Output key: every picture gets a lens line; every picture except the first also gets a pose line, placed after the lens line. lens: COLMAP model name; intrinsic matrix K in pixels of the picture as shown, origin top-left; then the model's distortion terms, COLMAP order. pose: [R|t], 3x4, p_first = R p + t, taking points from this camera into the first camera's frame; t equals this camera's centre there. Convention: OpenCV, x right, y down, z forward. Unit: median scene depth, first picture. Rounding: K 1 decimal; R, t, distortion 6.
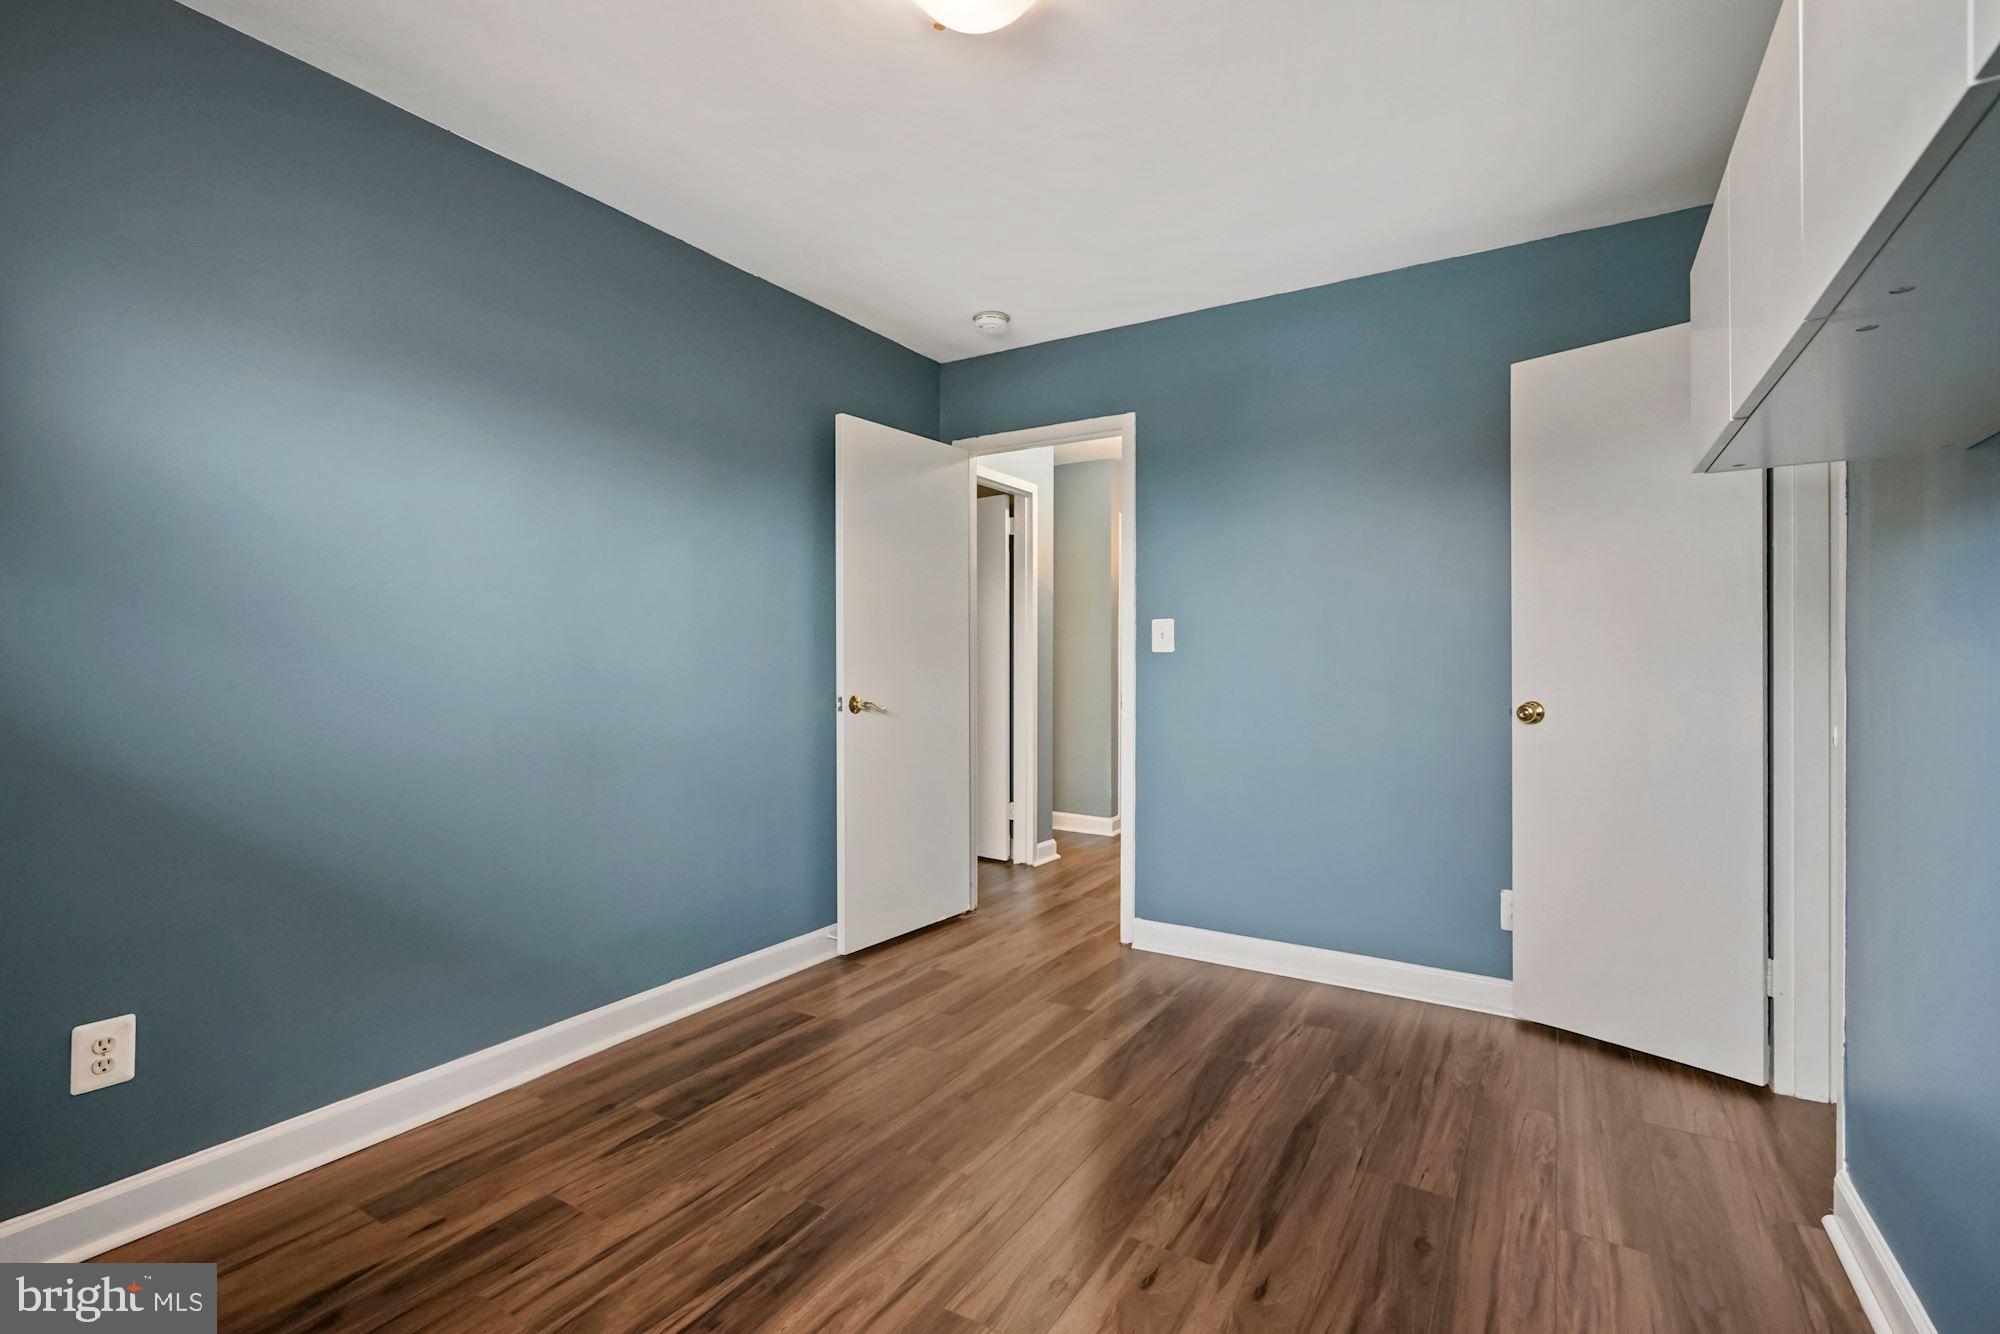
lens RADIAL K [[920.1, 0, 988.3], [0, 920.1, 651.1], [0, 0, 1]] dist [-0.027886, 0.011788]
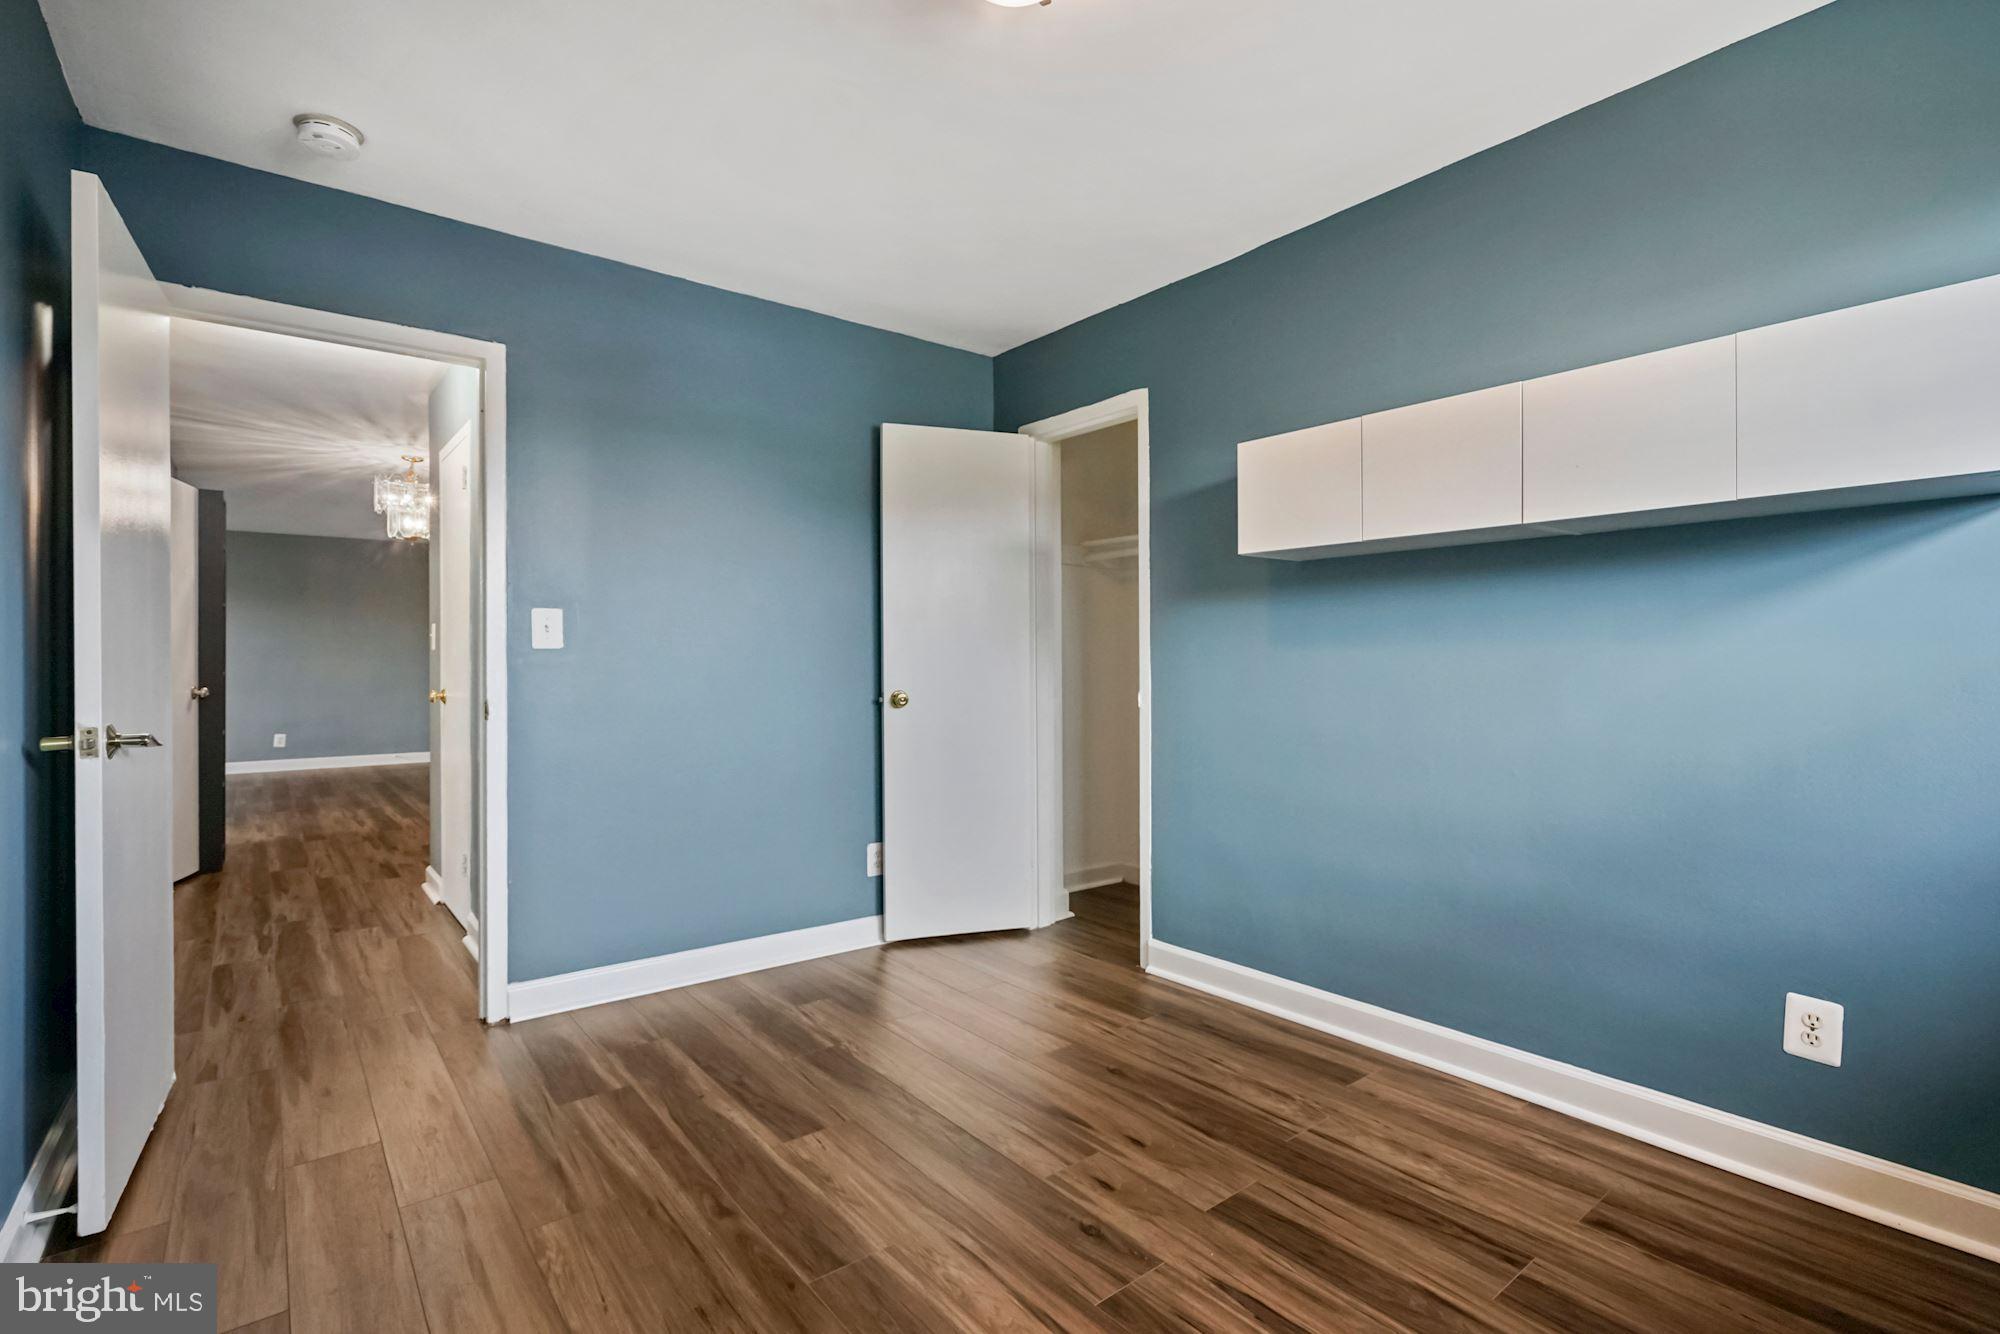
lens RADIAL K [[920.1, 0, 1015.5], [0, 920.1, 649.4], [0, 0, 1]] dist [-0.027886, 0.011788]
pose [[0.323672, 0.013133, 0.946078, -0.710740], [-0.005788, 0.999912, -0.011900, 0.014472], [-0.946152, -0.001624, 0.323719, 0.531668]]
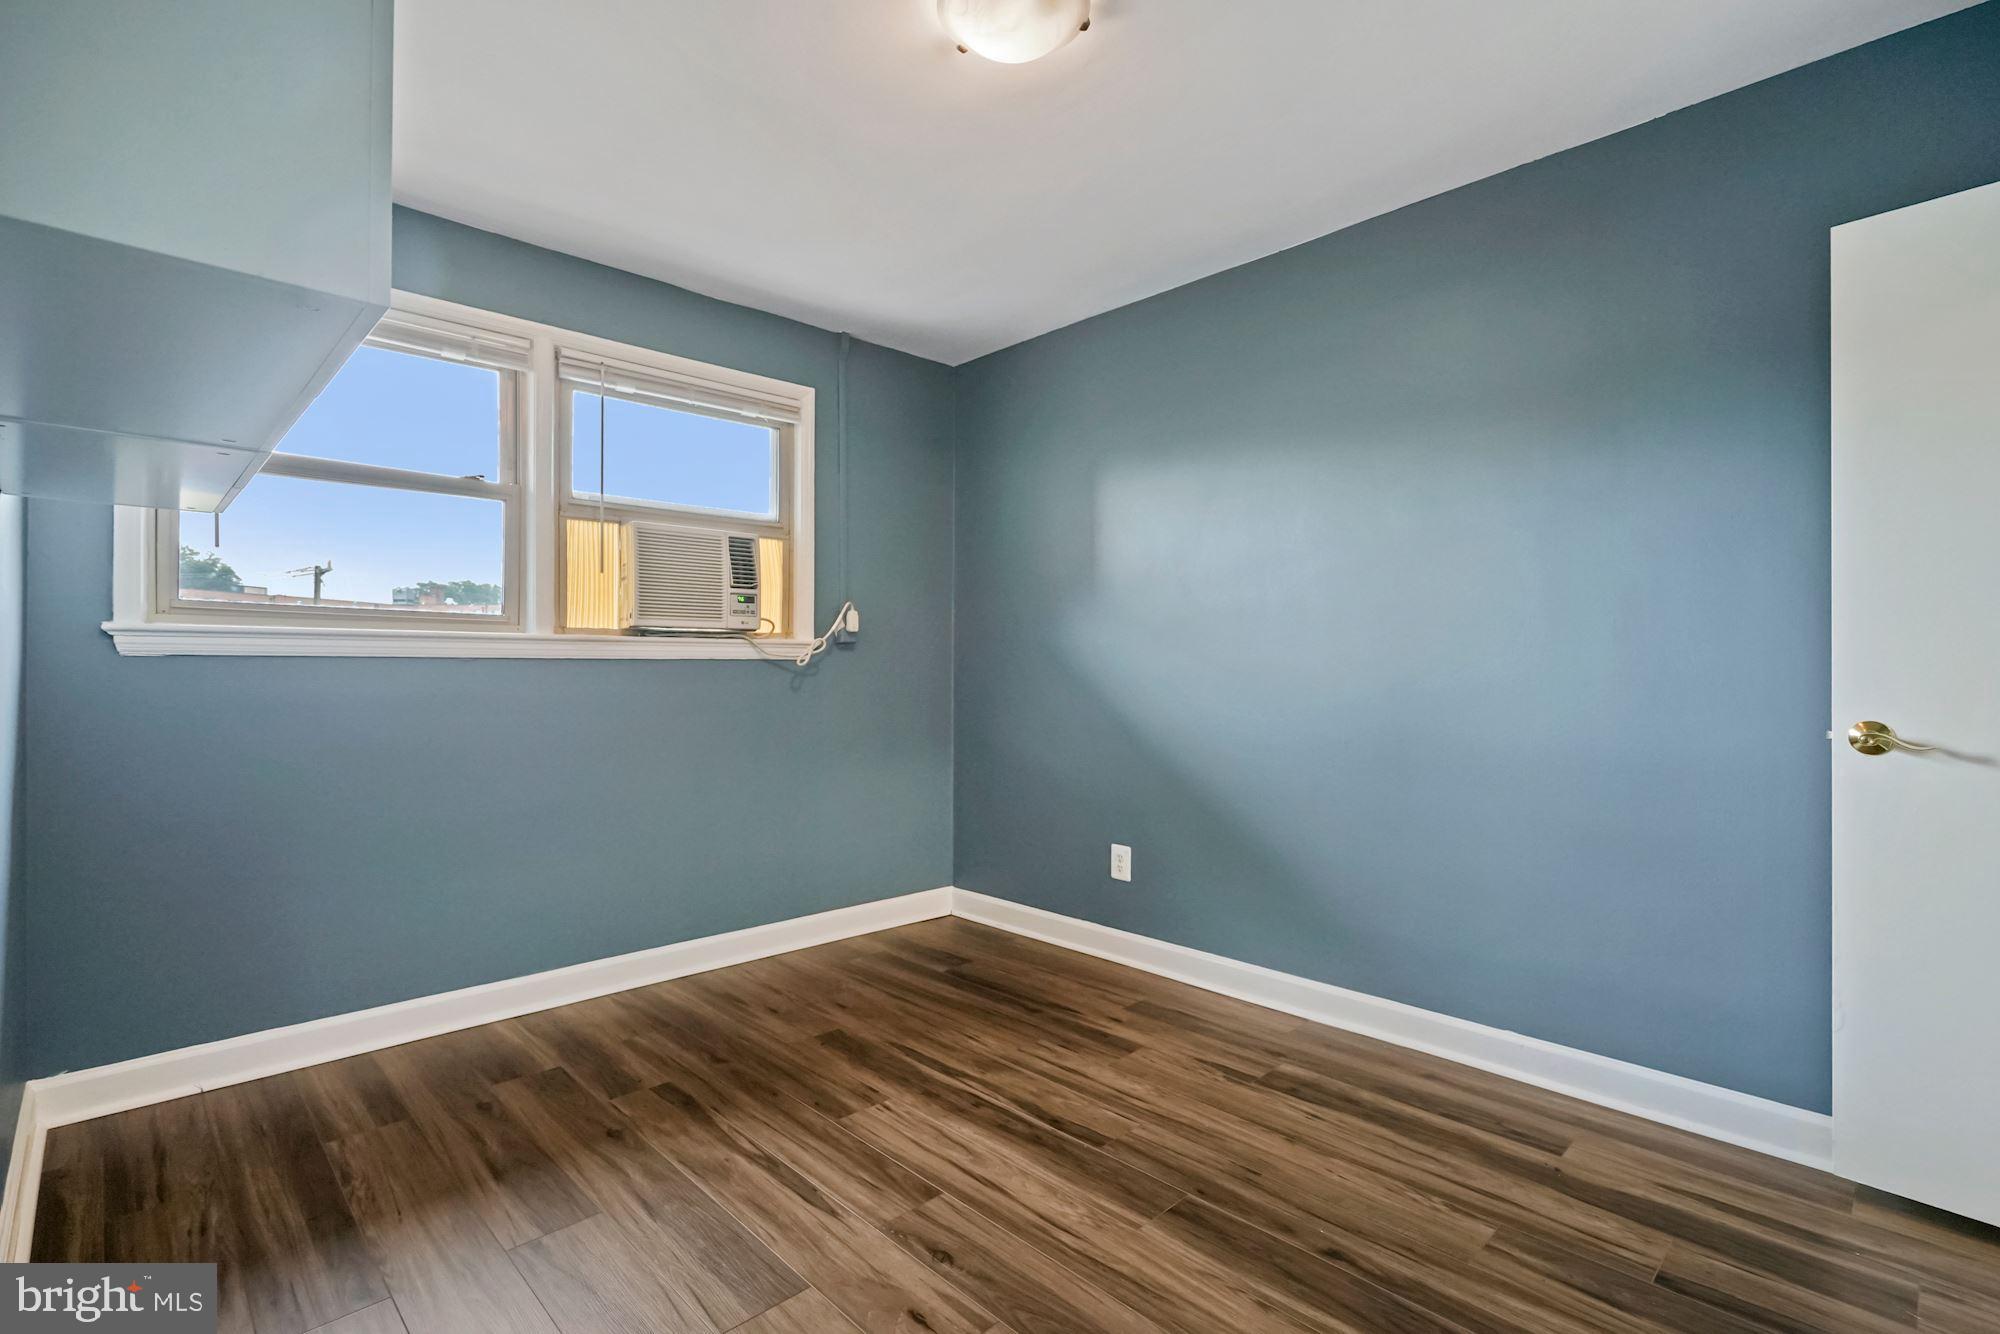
lens RADIAL K [[920.1, 0, 1010.4], [0, 920.1, 667.9], [0, 0, 1]] dist [-0.027886, 0.011788]
pose [[-0.231675, 0.002929, -0.972789, 0.768377], [0.002690, 0.999994, 0.002370, 0.018205], [0.972789, -0.002067, -0.231682, 0.951025]]
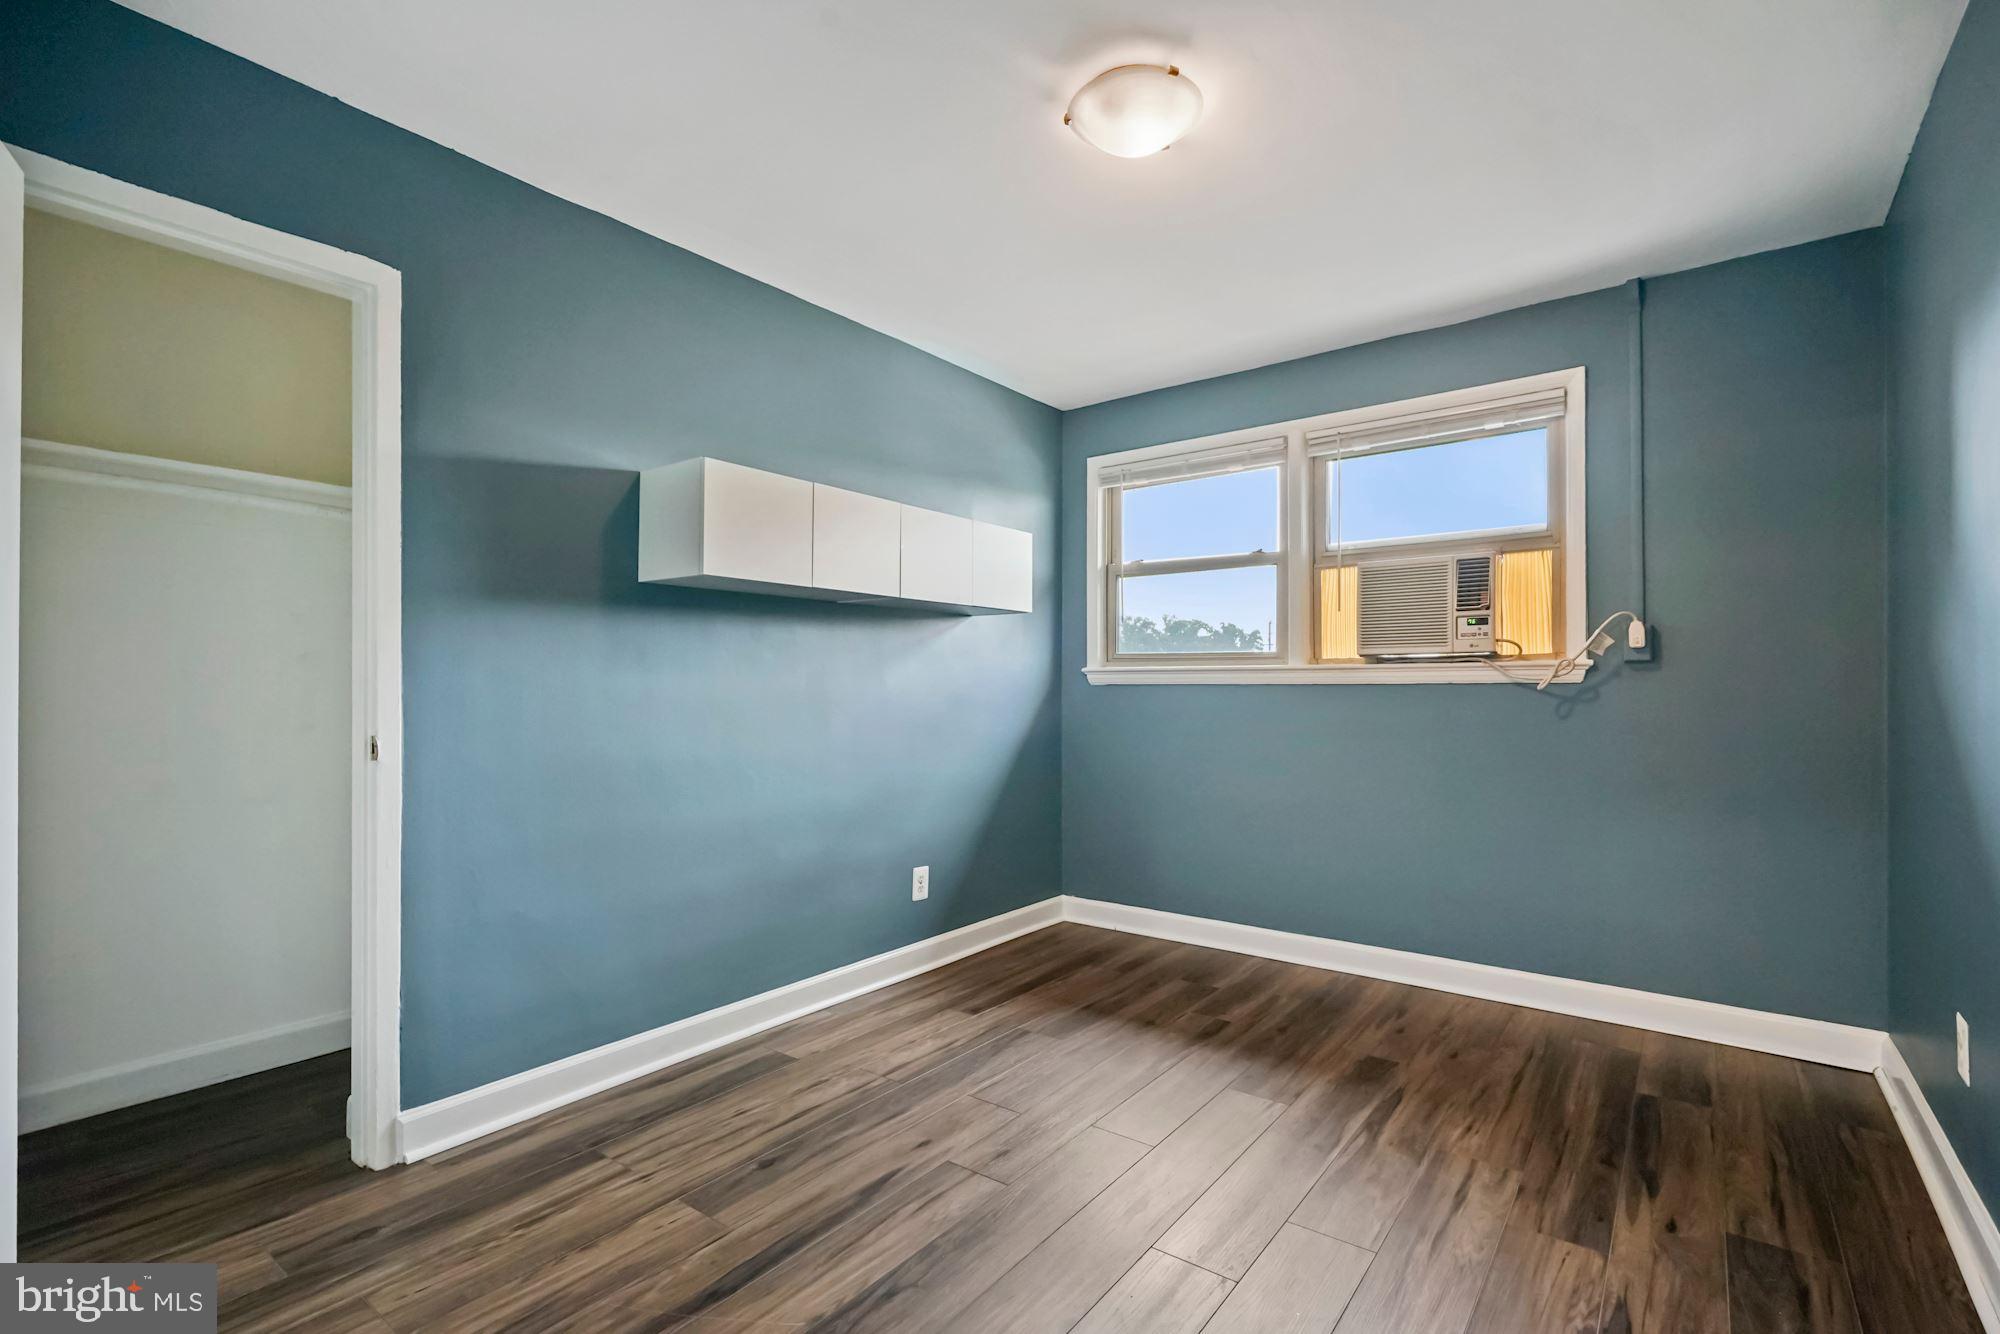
lens RADIAL K [[920.1, 0, 987.4], [0, 920.1, 680.2], [0, 0, 1]] dist [-0.027886, 0.011788]
pose [[-0.994237, 0.003424, 0.107148, 0.038259], [0.002298, 0.999941, -0.010626, 0.014994], [-0.107178, -0.010318, -0.994186, 1.691333]]
